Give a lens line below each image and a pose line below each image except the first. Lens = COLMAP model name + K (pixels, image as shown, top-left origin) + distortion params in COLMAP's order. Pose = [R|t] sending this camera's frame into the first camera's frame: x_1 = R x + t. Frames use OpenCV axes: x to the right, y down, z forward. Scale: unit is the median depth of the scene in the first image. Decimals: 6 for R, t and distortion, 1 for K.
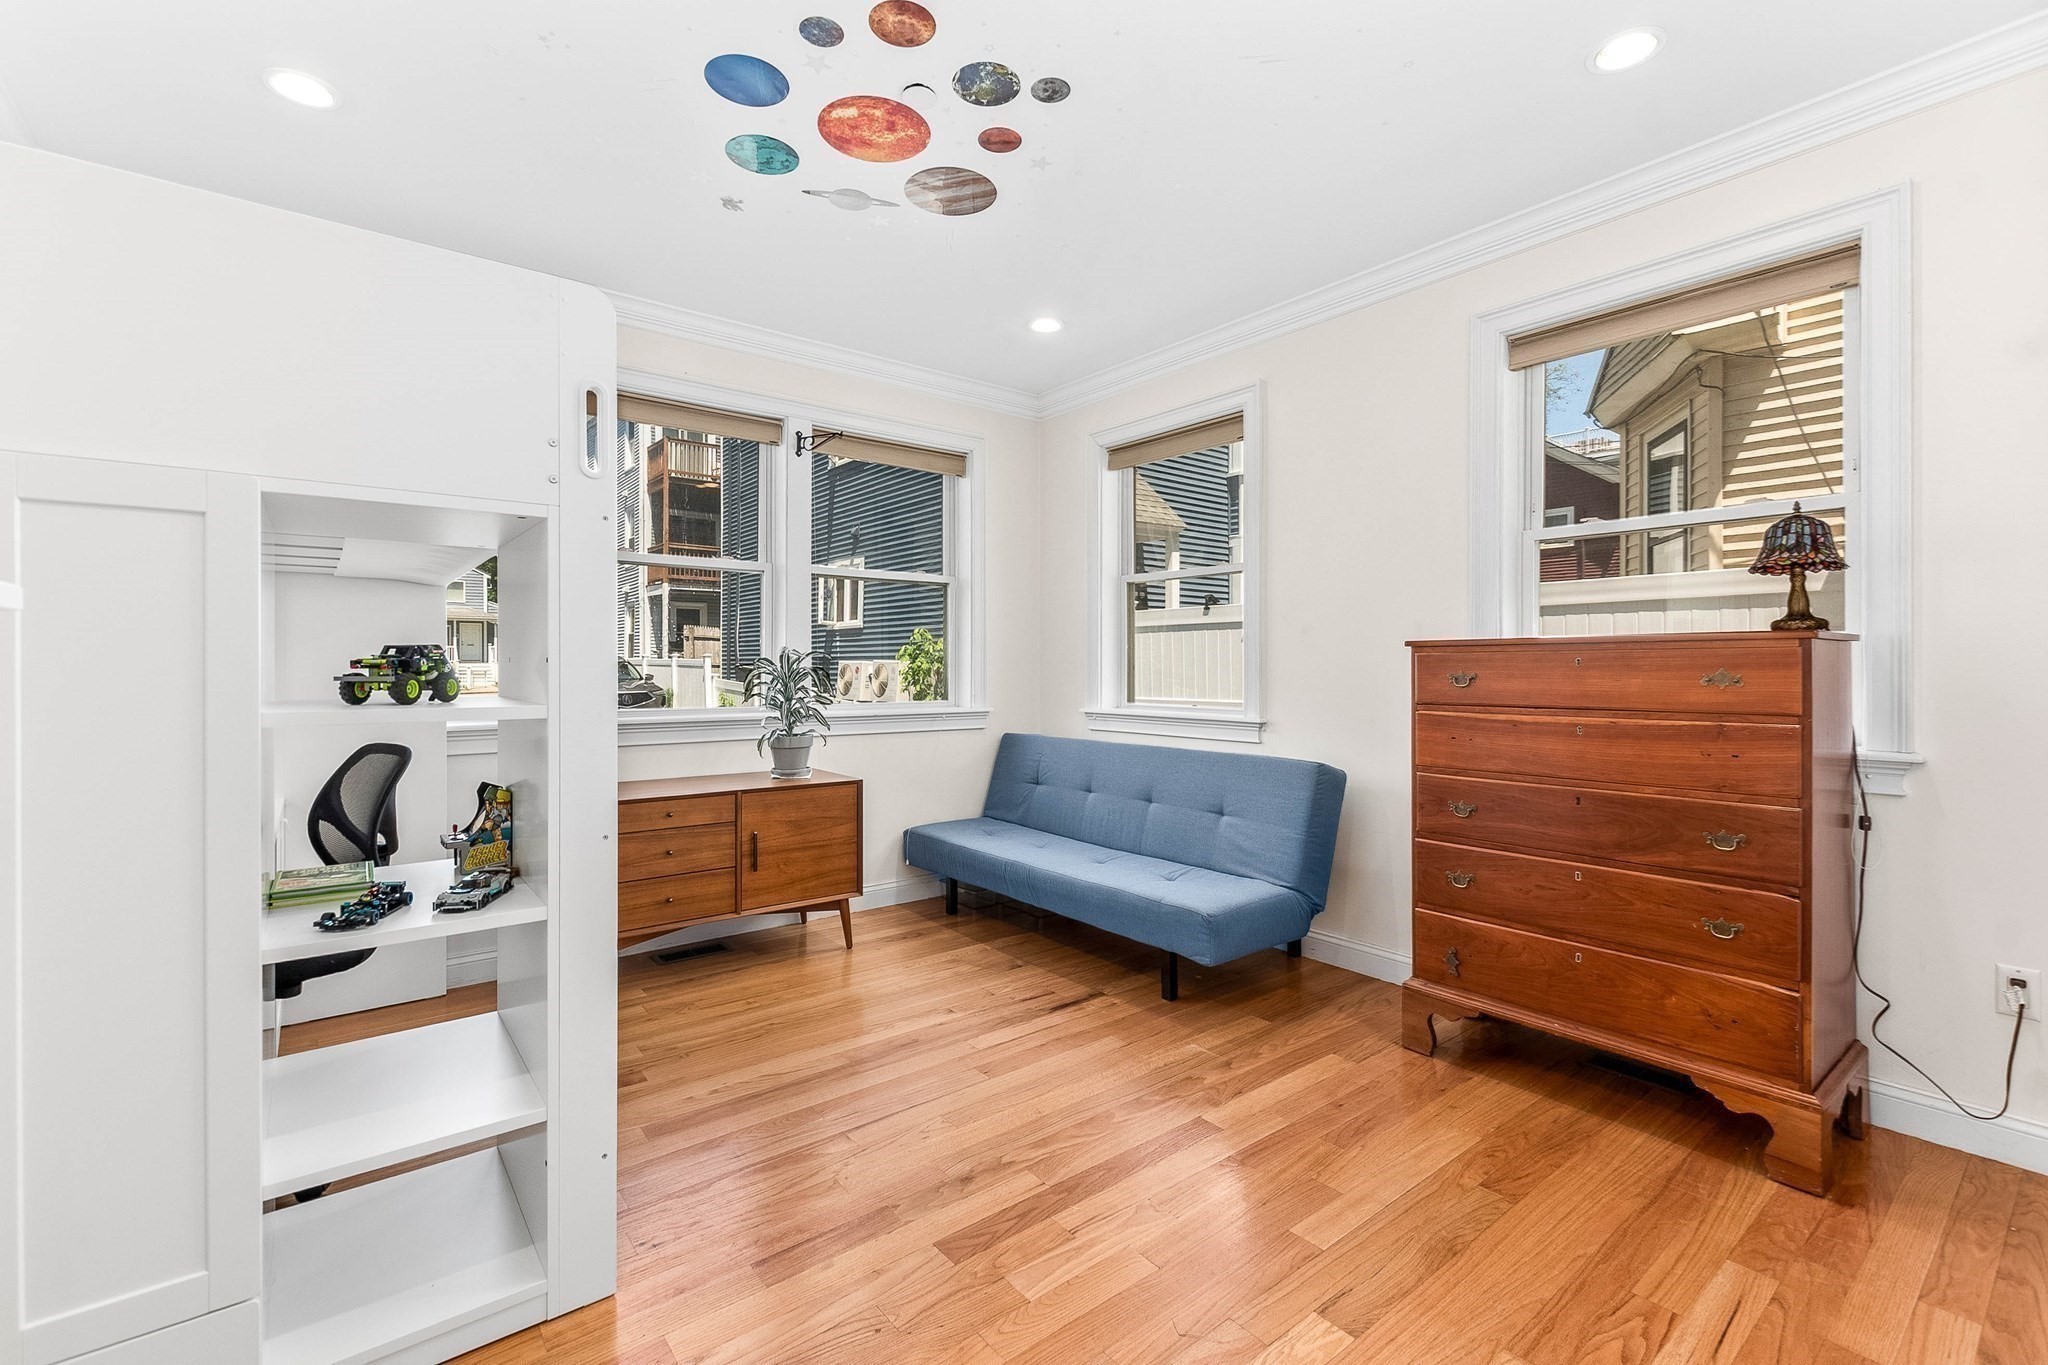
lens RADIAL K [[888.2, 0, 1012.8], [0, 888.2, 675.6], [0, 0, 1]] dist [0.004974, -0.002217]
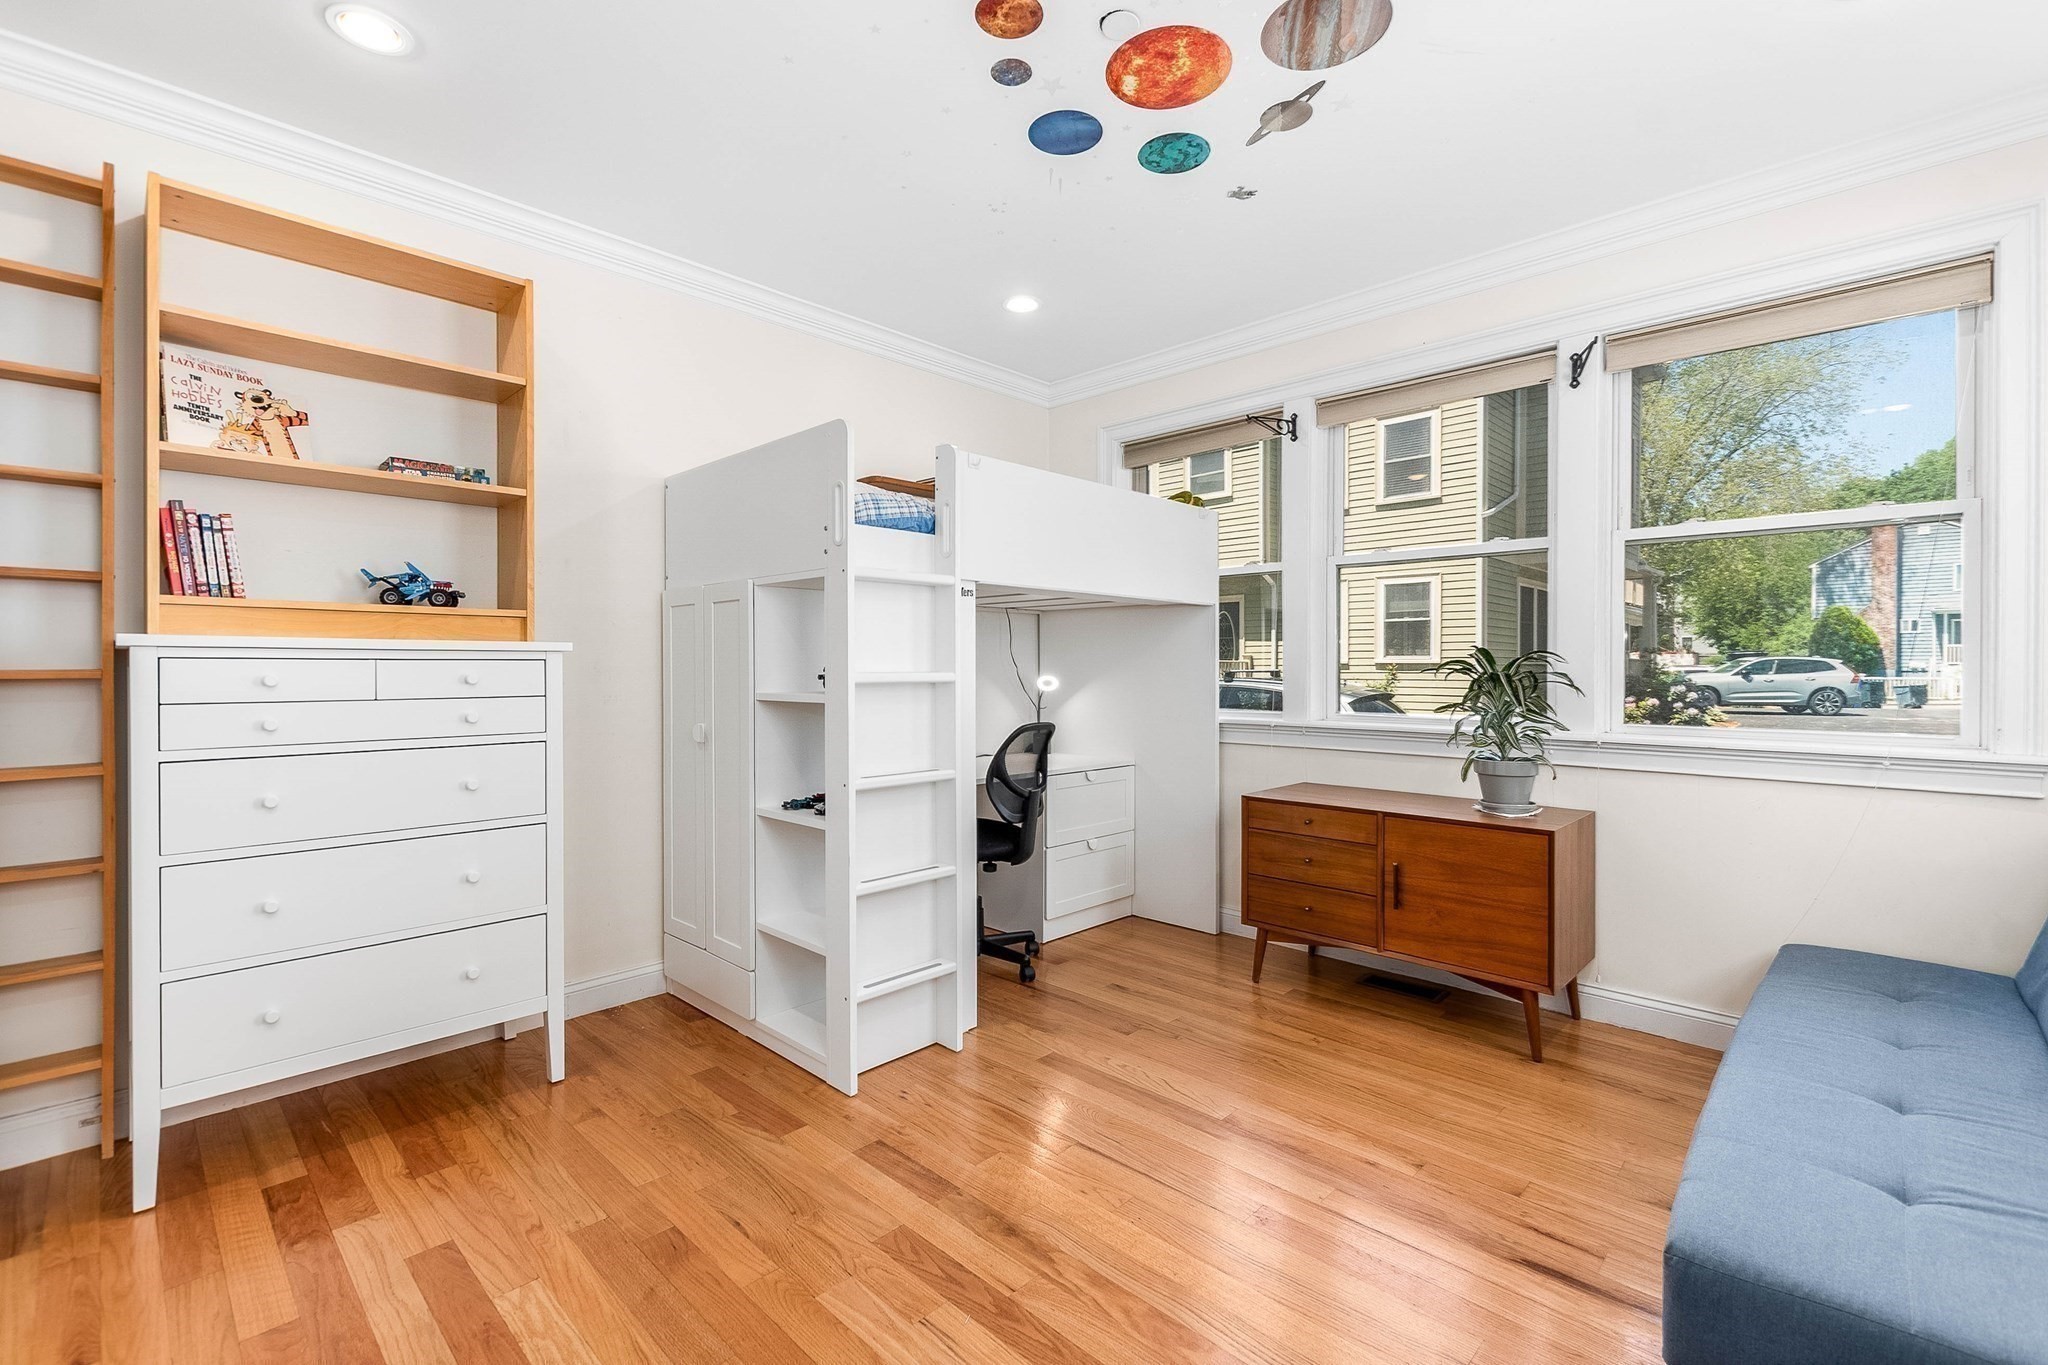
lens RADIAL K [[888.2, 0, 1037.6], [0, 888.2, 681.3], [0, 0, 1]] dist [0.004974, -0.002217]
pose [[0.145403, 0.016034, -0.989243, 0.565608], [-0.010477, 0.999838, 0.014666, -0.010494], [0.989317, 0.008232, 0.145548, 0.589688]]
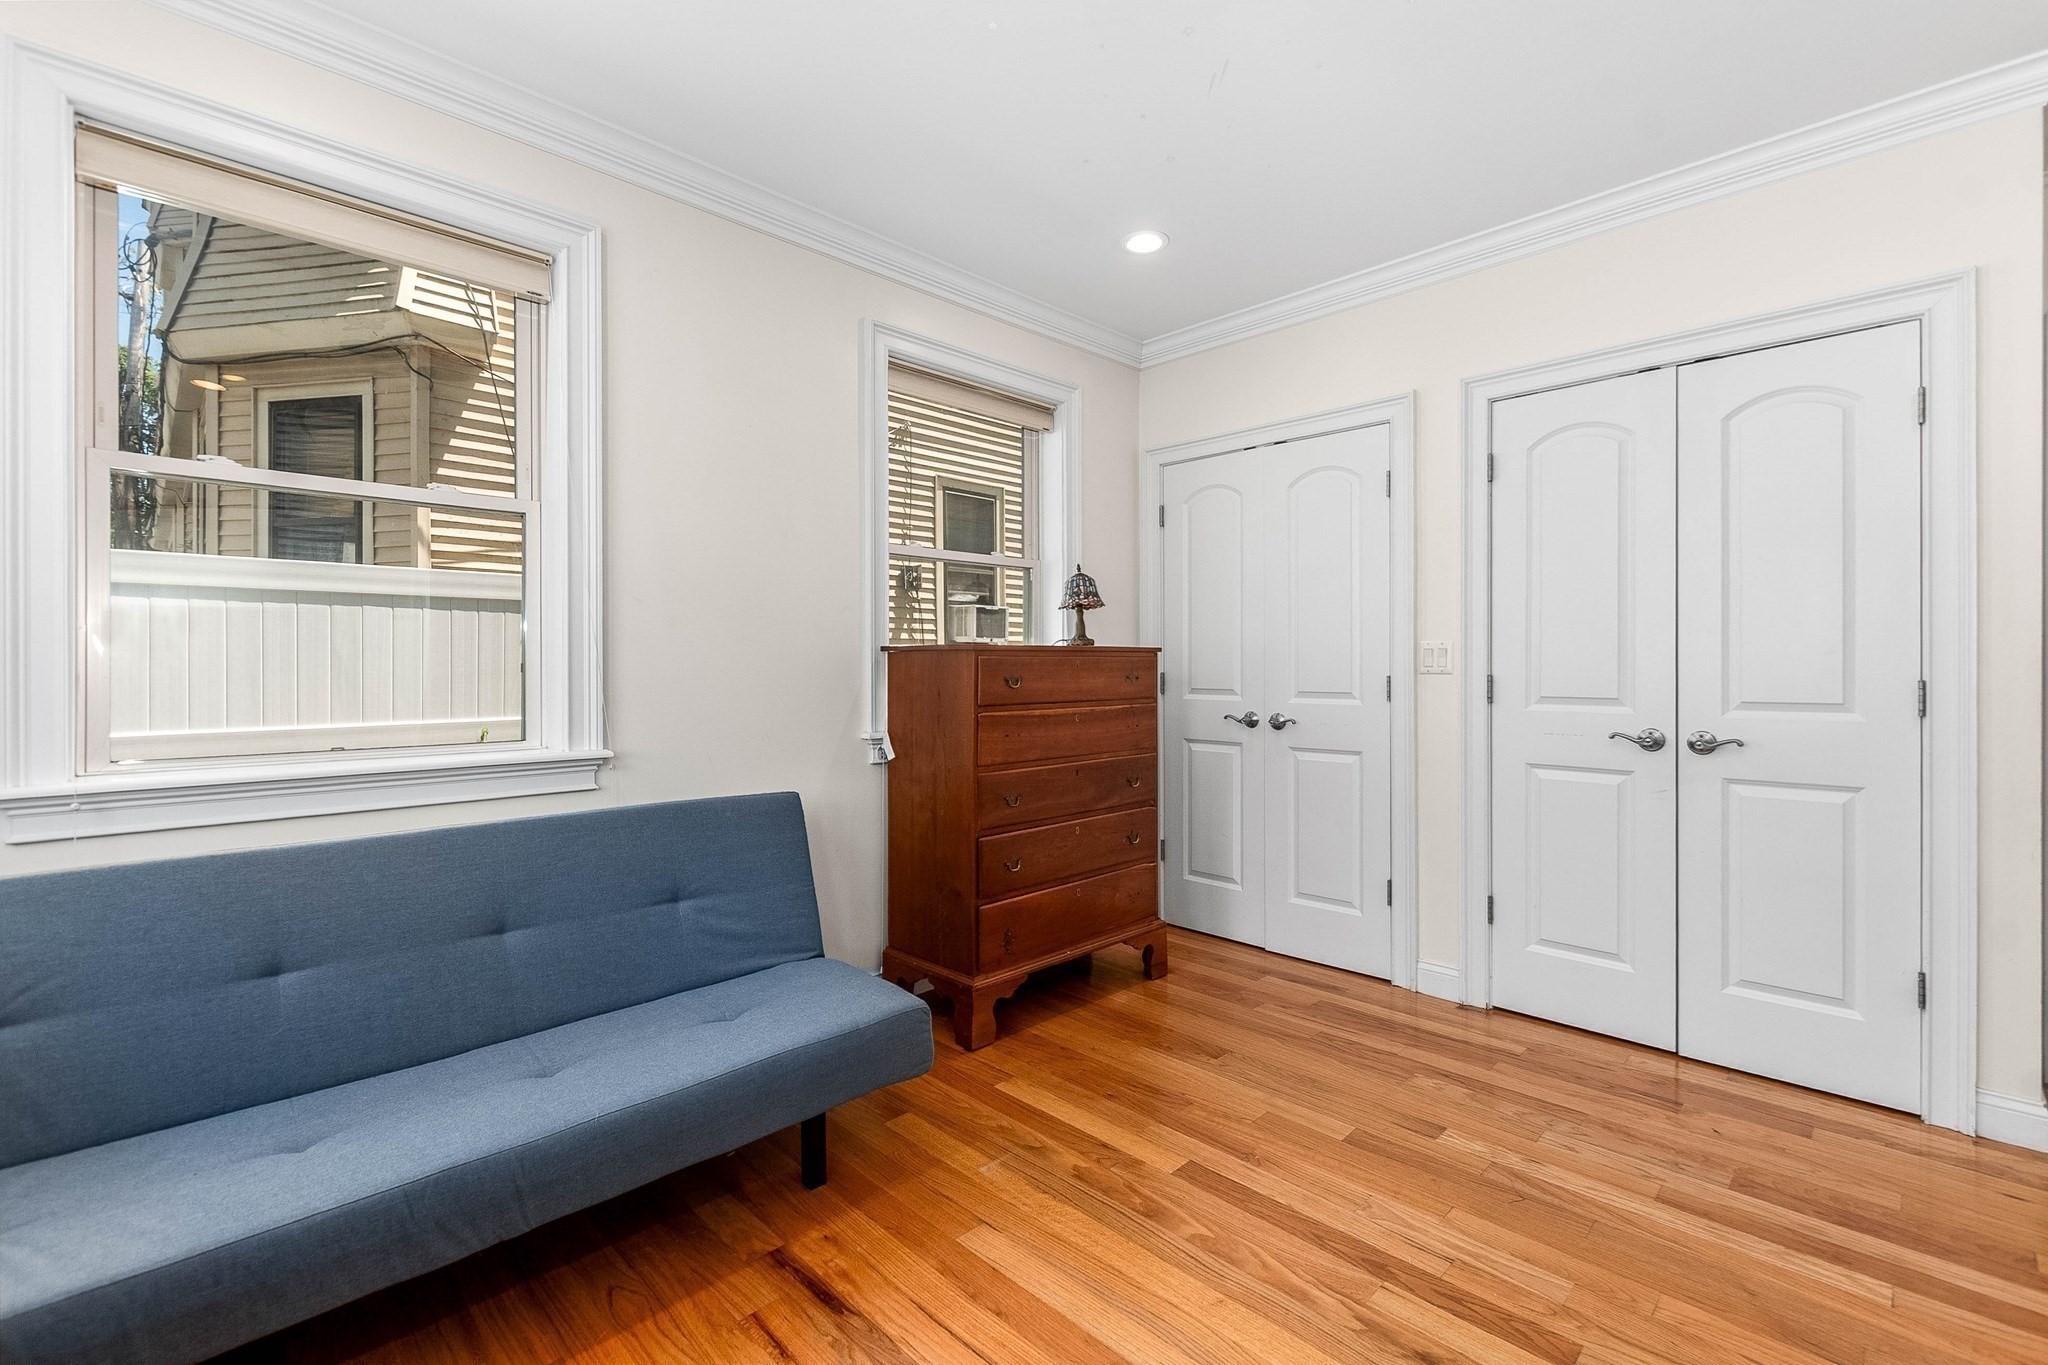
lens RADIAL K [[888.2, 0, 1035.4], [0, 888.2, 667.8], [0, 0, 1]] dist [0.004974, -0.002217]
pose [[-0.126137, -0.002381, 0.992010, -0.498944], [0.012051, 0.999920, 0.003933, -0.014160], [-0.991940, 0.012451, -0.126098, 0.937693]]
